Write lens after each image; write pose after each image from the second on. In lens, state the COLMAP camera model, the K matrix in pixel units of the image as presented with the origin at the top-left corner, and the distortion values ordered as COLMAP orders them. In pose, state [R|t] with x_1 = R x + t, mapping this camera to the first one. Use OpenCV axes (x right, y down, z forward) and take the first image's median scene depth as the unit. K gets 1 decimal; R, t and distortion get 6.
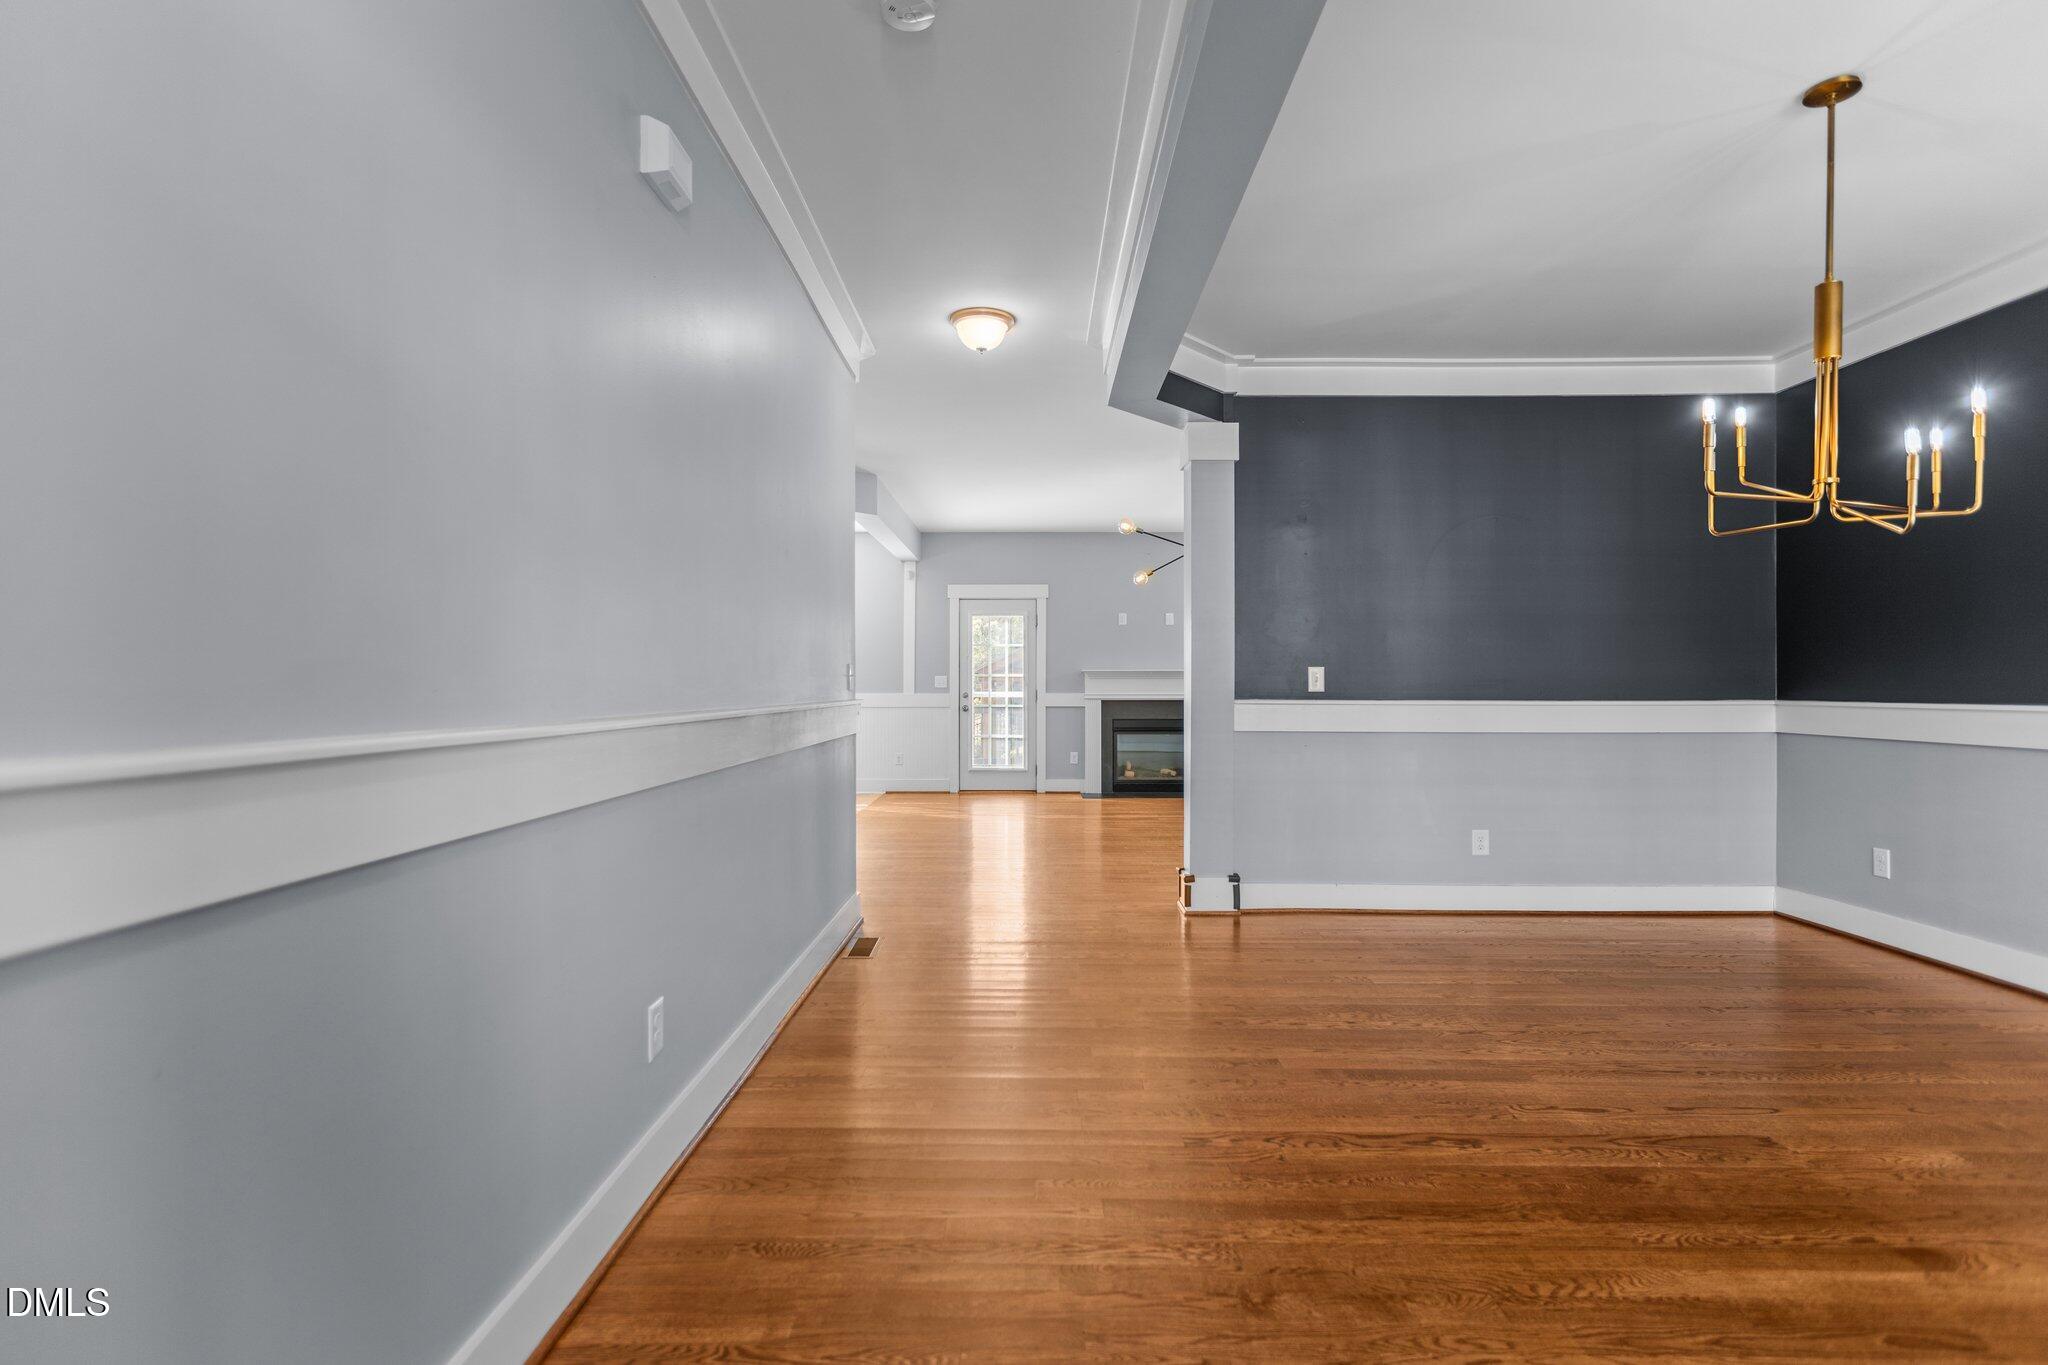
lens RADIAL K [[989.8, 0, 1025.3], [0, 989.8, 678.4], [0, 0, 1]] dist [-0.001970, -0.001474]
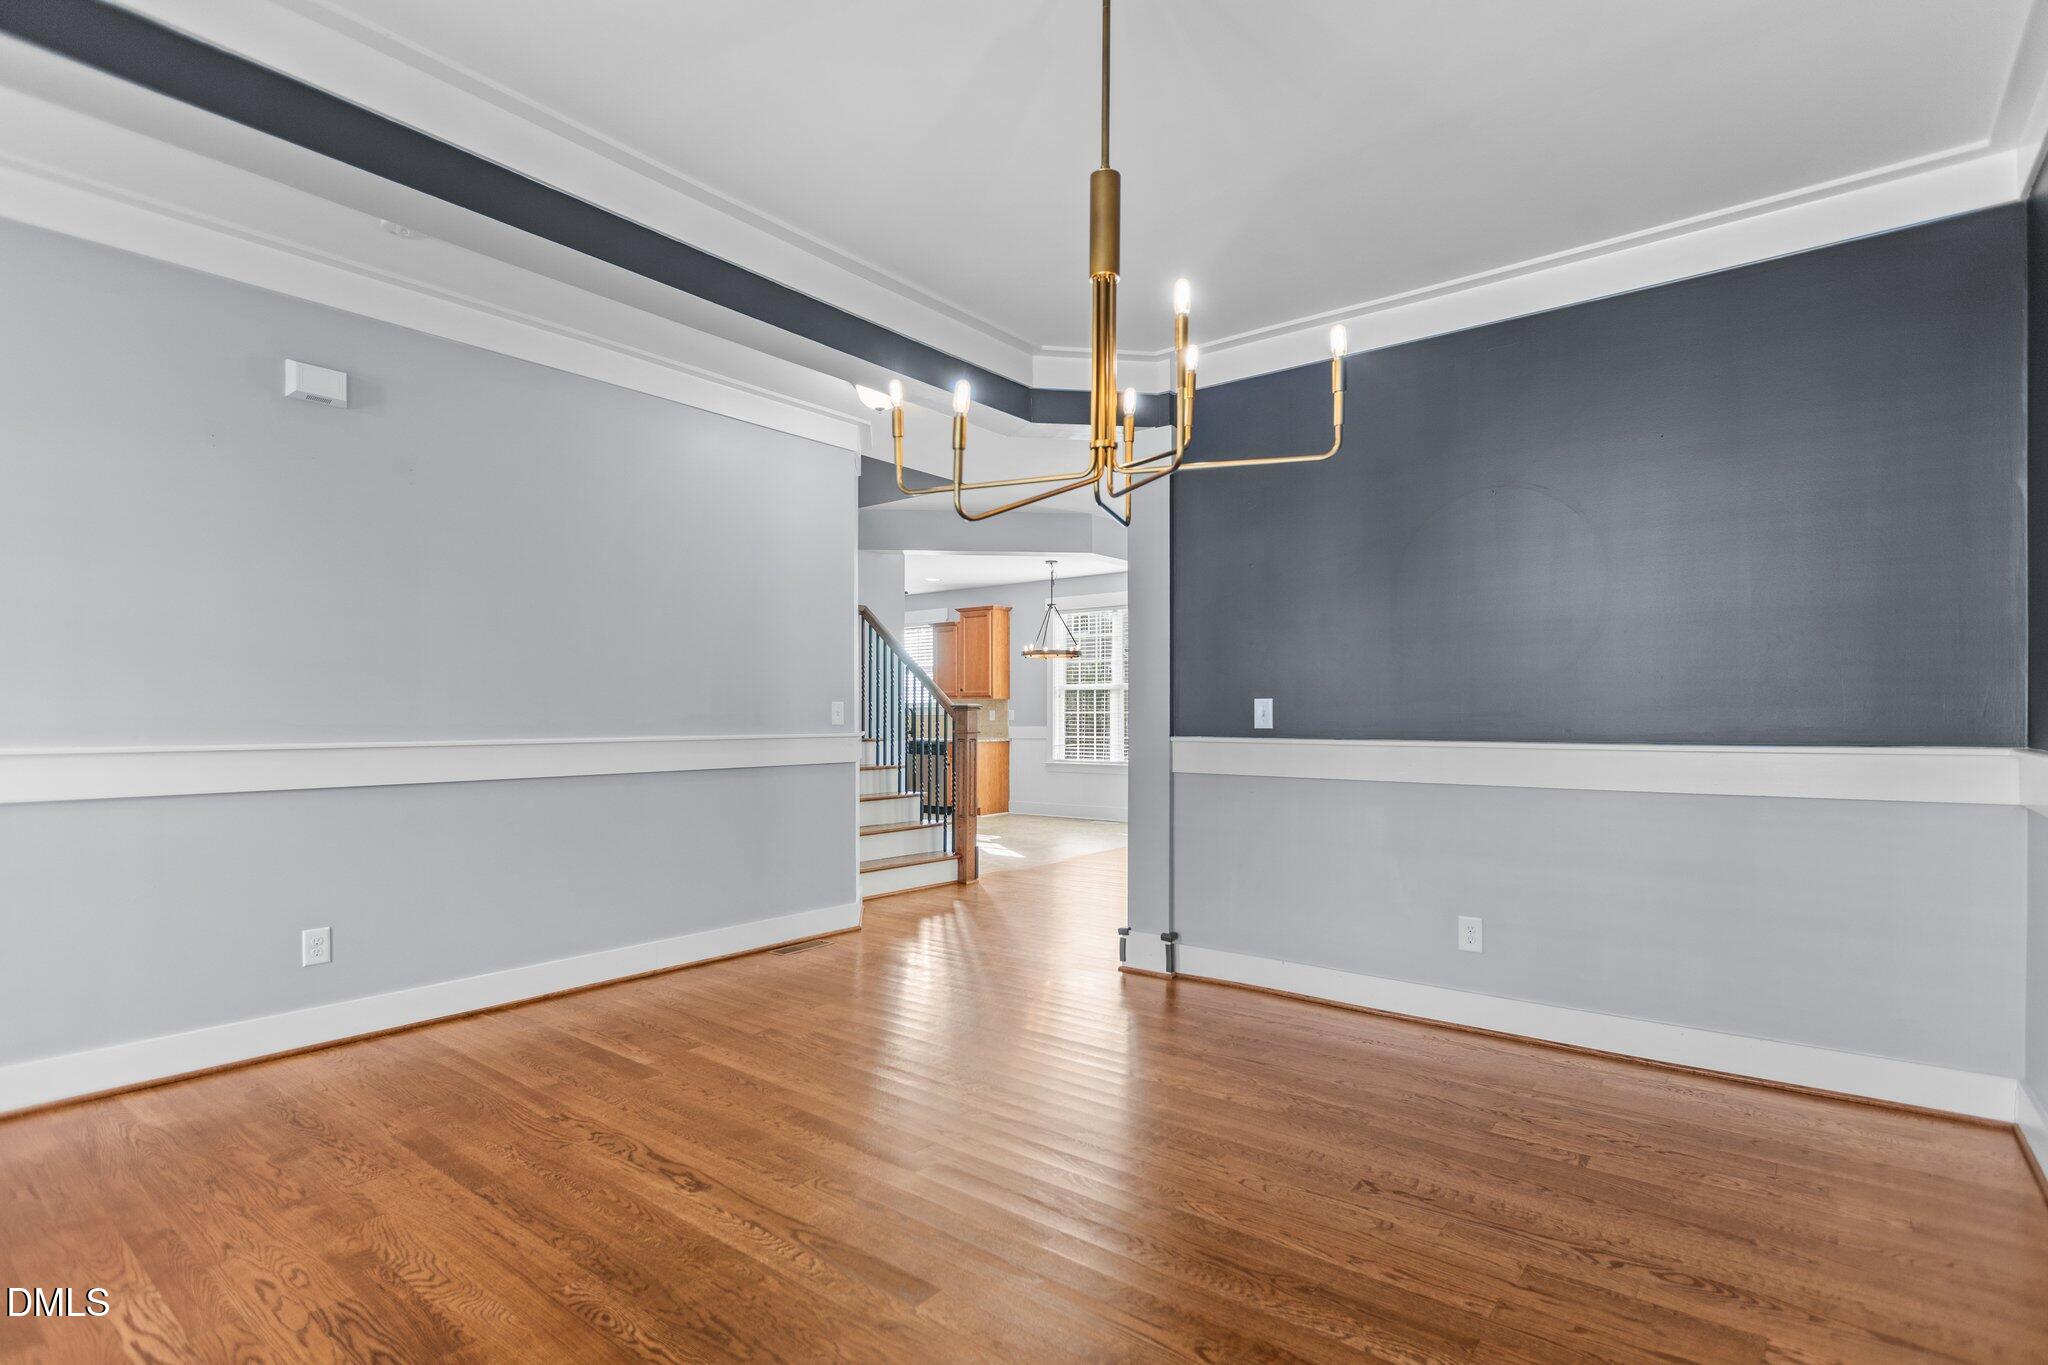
lens RADIAL K [[1010.9, 0, 1025.9], [0, 1010.9, 703.9], [0, 0, 1]] dist [-0.000539, 0.000135]
pose [[0.785922, -0.010237, -0.618240, 0.677276], [0.007878, 0.999948, -0.006542, -0.003315], [0.618275, 0.000270, 0.785962, 0.204314]]
